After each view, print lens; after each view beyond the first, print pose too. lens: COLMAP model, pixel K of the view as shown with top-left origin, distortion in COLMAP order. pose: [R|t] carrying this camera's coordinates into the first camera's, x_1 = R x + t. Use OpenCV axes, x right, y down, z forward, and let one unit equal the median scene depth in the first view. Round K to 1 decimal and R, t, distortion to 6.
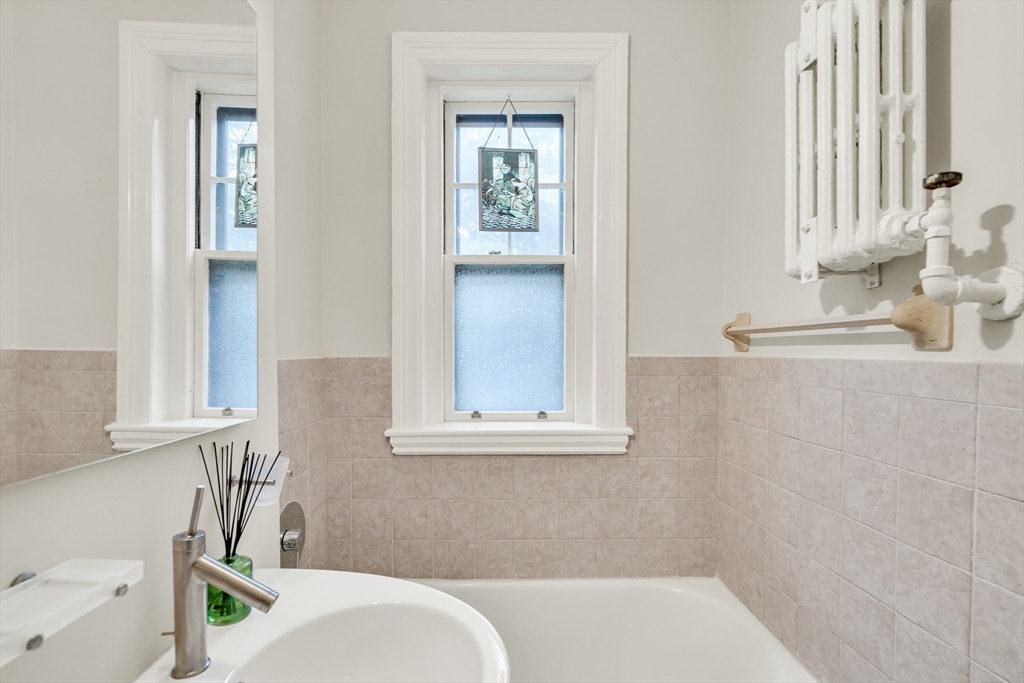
lens RADIAL K [[477.3, 0, 501.2], [0, 477.3, 361.0], [0, 0, 1]] dist [-0.008904, 0.003258]
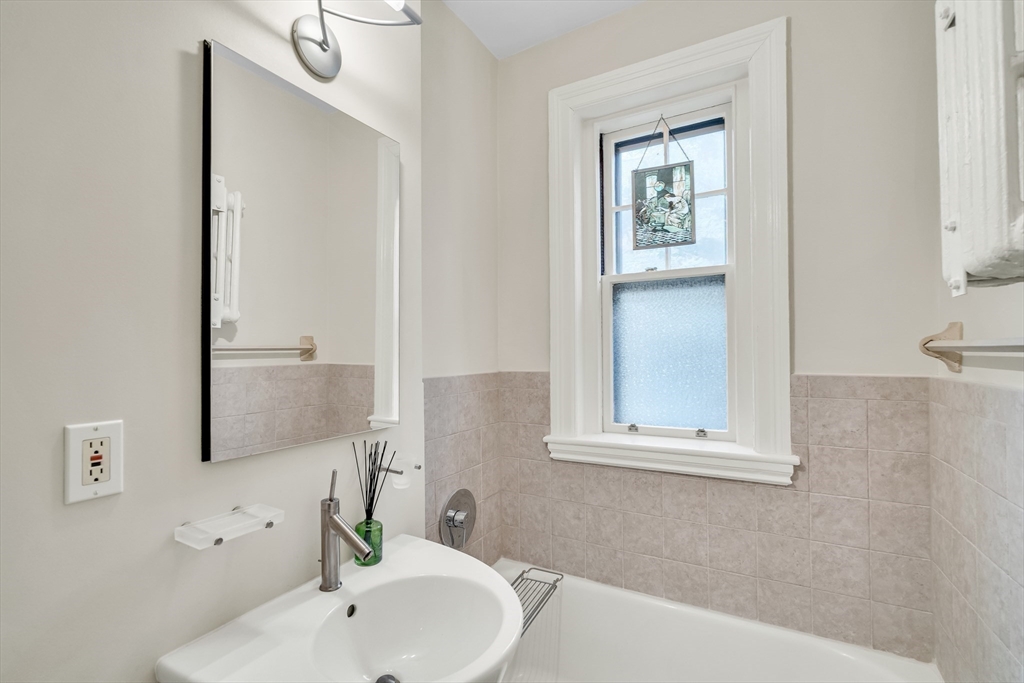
lens RADIAL K [[477.3, 0, 509.4], [0, 477.3, 340.5], [0, 0, 1]] dist [-0.008904, 0.003258]
pose [[0.857817, -0.019130, -0.513599, 0.271584], [0.001112, 0.999374, -0.035366, -0.042613], [0.513954, 0.029766, 0.857301, -0.025081]]
